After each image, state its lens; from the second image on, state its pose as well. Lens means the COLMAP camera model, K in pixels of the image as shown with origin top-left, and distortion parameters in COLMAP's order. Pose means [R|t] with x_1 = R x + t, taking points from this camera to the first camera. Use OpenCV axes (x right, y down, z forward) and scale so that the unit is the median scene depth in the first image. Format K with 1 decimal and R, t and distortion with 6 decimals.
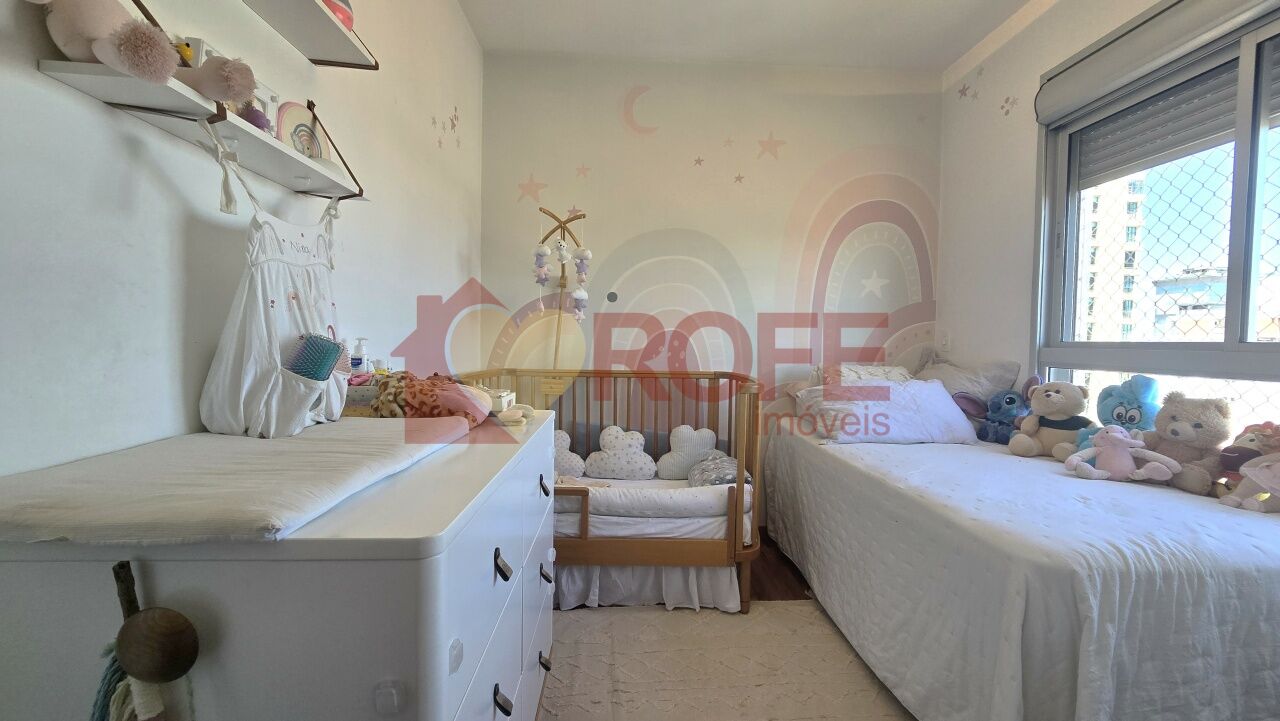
lens RADIAL K [[510.8, 0, 646.7], [0, 510.8, 360.4], [0, 0, 1]] dist [-0.004106, 0.000850]
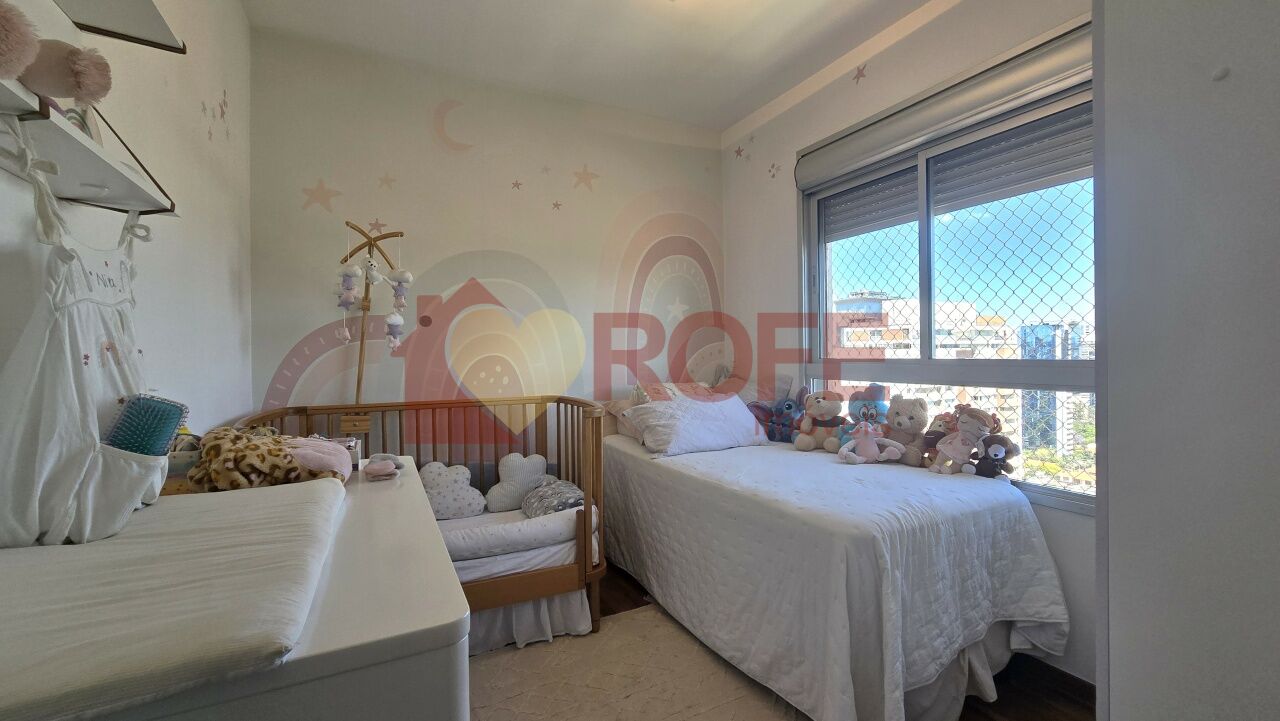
lens RADIAL K [[510.8, 0, 659.9], [0, 510.8, 360.3], [0, 0, 1]] dist [-0.004106, 0.000850]
pose [[0.908907, -0.028901, 0.415997, -0.118512], [0.042664, 0.998805, -0.023827, -0.023824], [-0.414812, 0.039404, 0.909054, -0.009046]]
